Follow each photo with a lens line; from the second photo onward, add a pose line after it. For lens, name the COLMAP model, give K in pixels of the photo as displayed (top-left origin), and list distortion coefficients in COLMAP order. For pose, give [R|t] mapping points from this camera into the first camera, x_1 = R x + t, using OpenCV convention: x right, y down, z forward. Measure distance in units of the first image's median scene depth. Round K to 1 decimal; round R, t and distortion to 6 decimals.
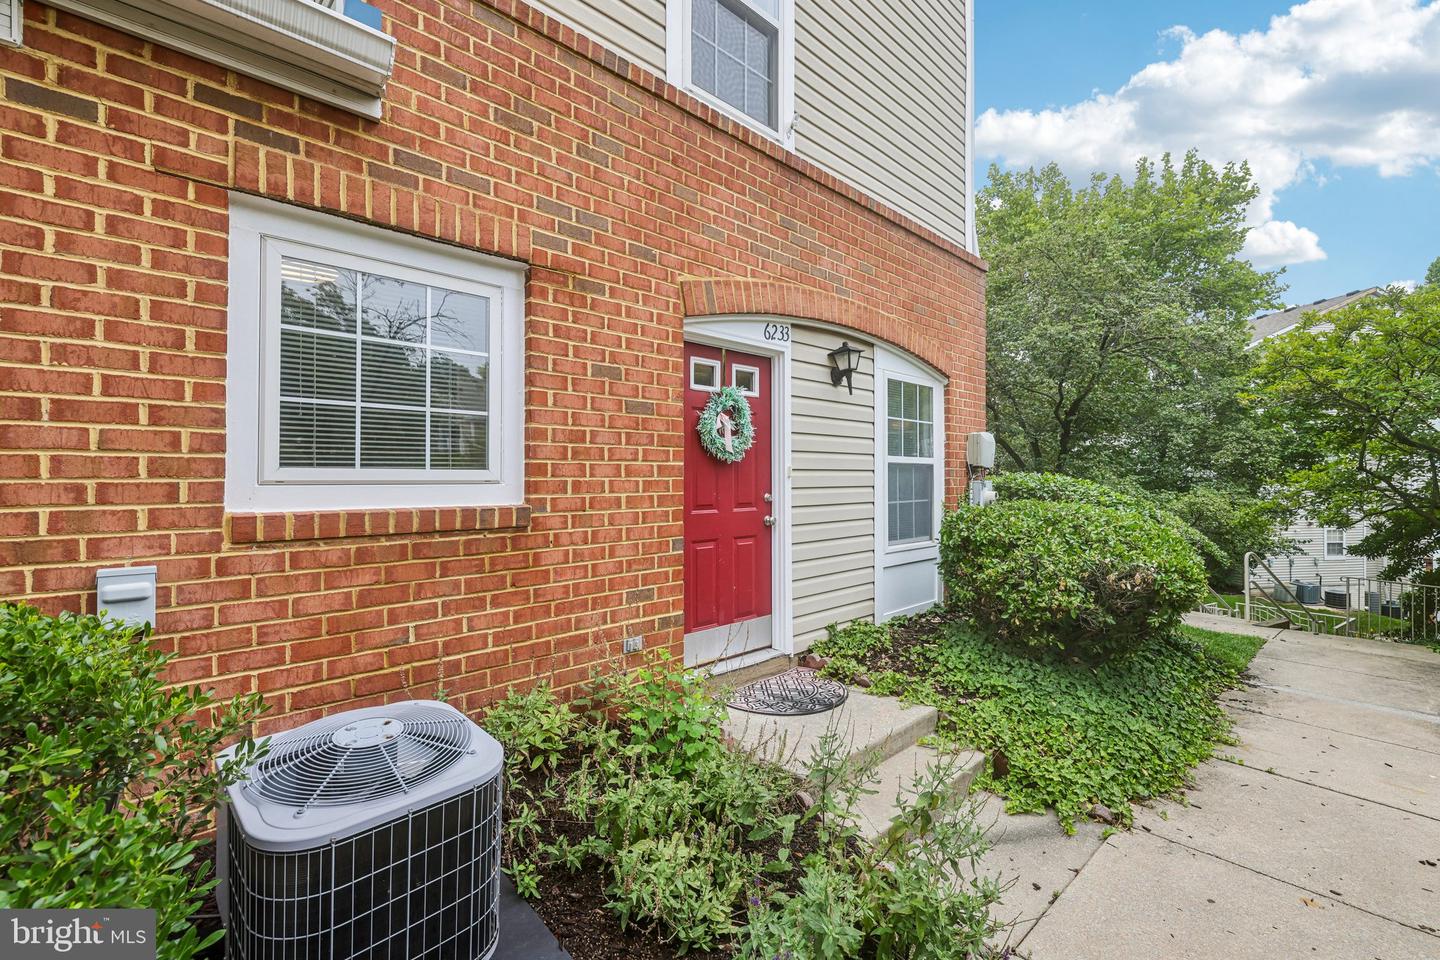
lens RADIAL K [[619.3, 0, 720.0], [0, 619.3, 480.0], [0, 0, 1]] dist [0.001176, -0.000001]
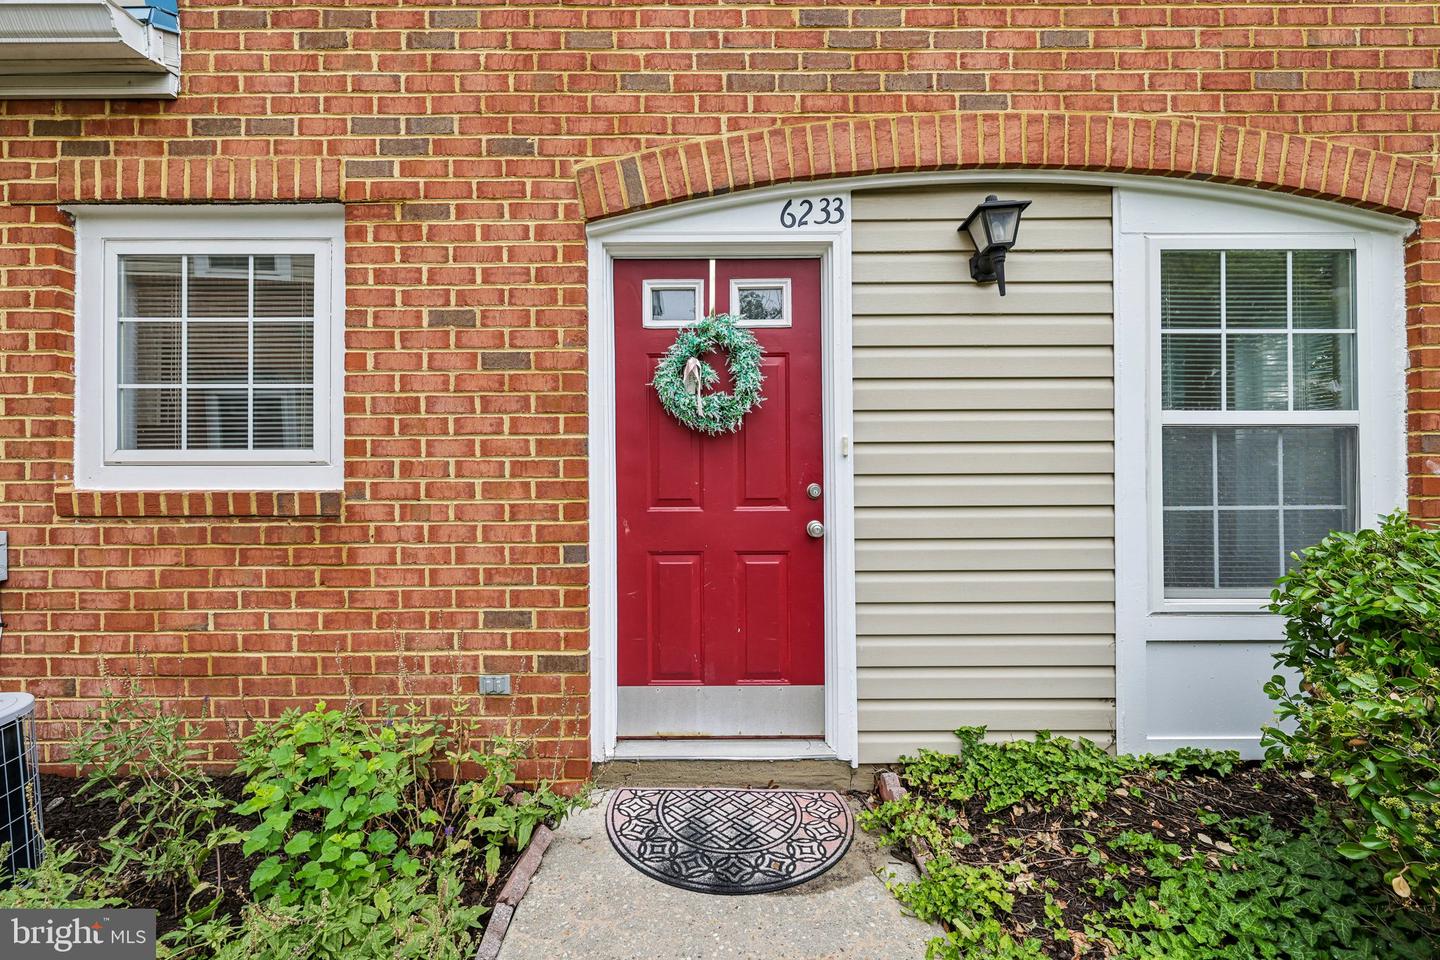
lens RADIAL K [[645.3, 0, 720.0], [0, 645.3, 468.5], [0, 0, 1]] dist [-0.000028, 0.000425]
pose [[0.724173, 0.000918, -0.689618, 0.648942], [0.000079, 0.999999, 0.001415, 0.009323], [0.689619, -0.001079, 0.724172, 0.703909]]
